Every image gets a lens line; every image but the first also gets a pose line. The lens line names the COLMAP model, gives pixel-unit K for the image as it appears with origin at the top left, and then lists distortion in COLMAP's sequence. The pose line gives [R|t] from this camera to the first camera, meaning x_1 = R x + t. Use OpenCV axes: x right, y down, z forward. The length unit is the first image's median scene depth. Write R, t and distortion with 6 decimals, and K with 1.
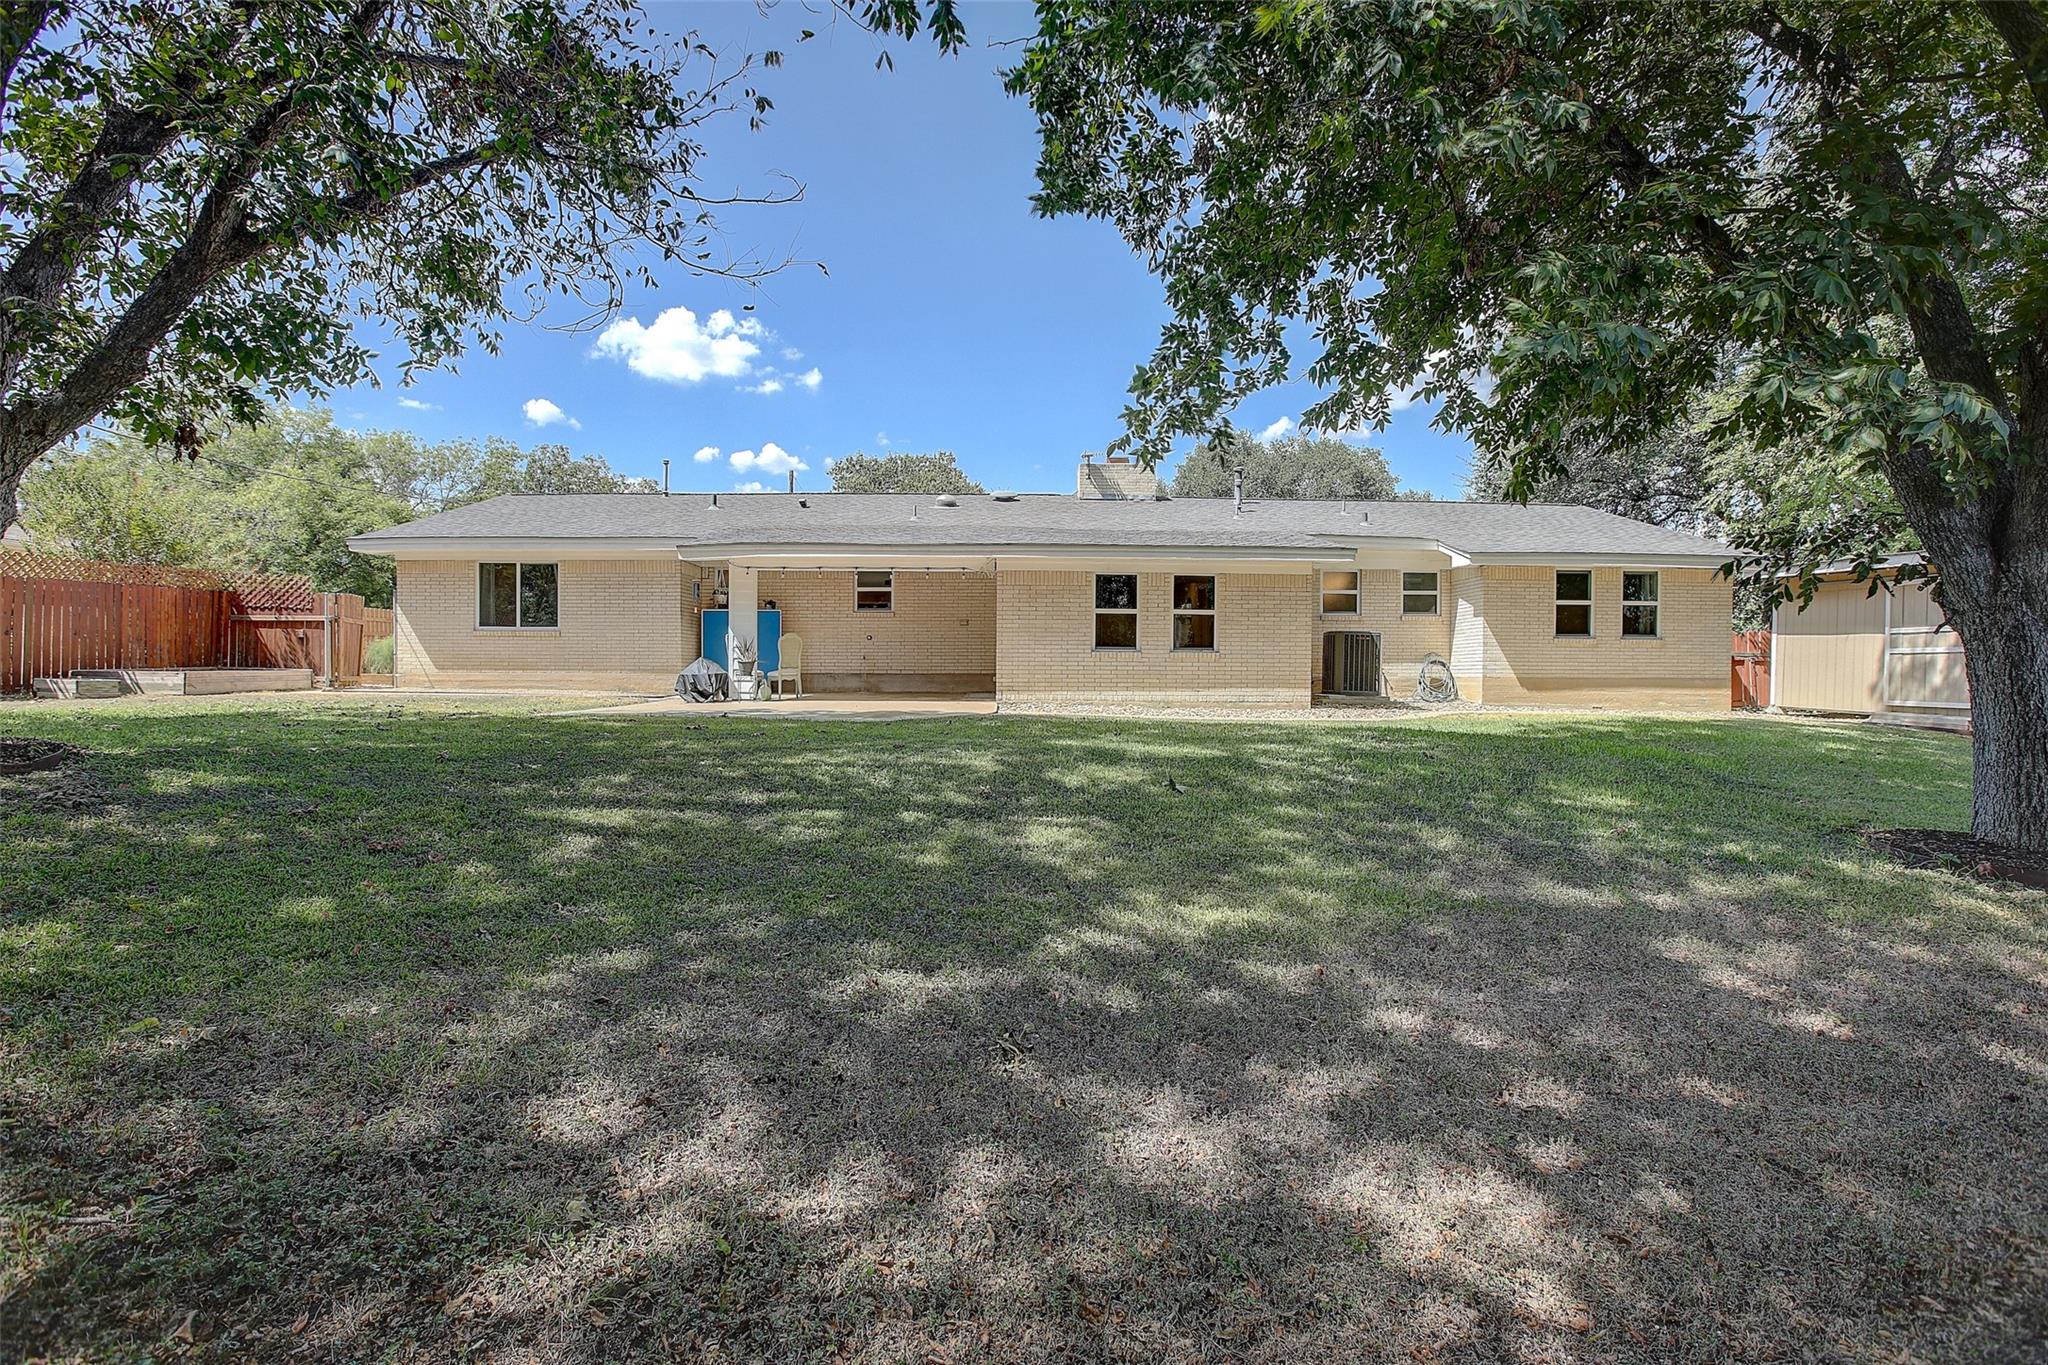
lens RADIAL K [[956.8, 0, 1034.6], [0, 956.8, 671.6], [0, 0, 1]] dist [-0.004787, -0.000374]
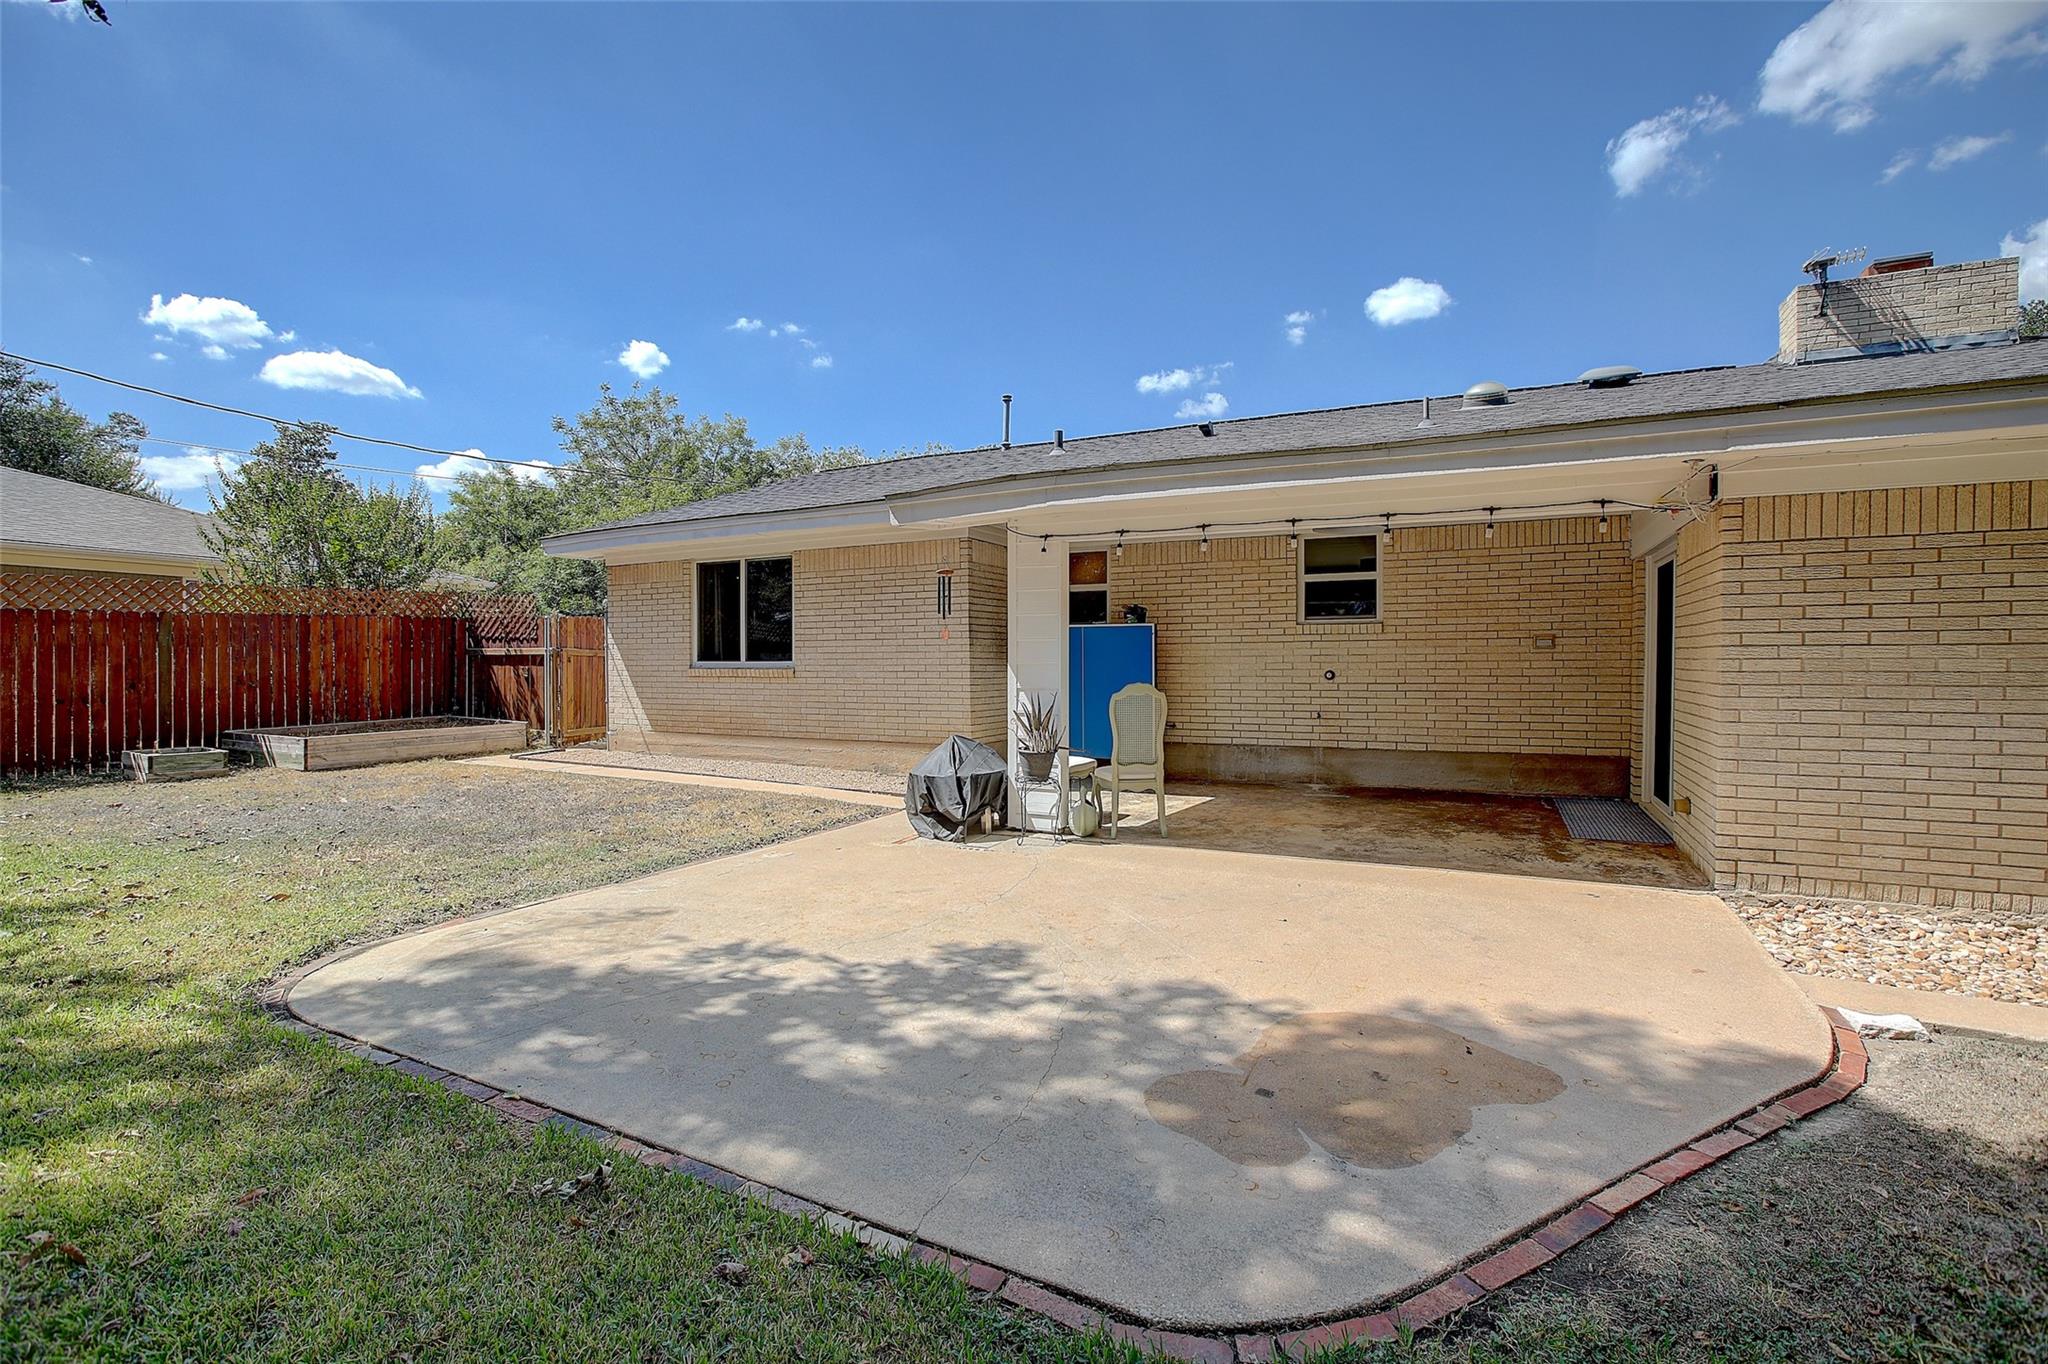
lens RADIAL K [[956.8, 0, 1017.3], [0, 956.8, 680.6], [0, 0, 1]] dist [-0.004787, -0.000374]
pose [[0.896315, -0.001445, -0.443415, -0.105577], [-0.000246, 0.999993, -0.003754, -0.032111], [0.443417, 0.003474, 0.896309, 0.522092]]
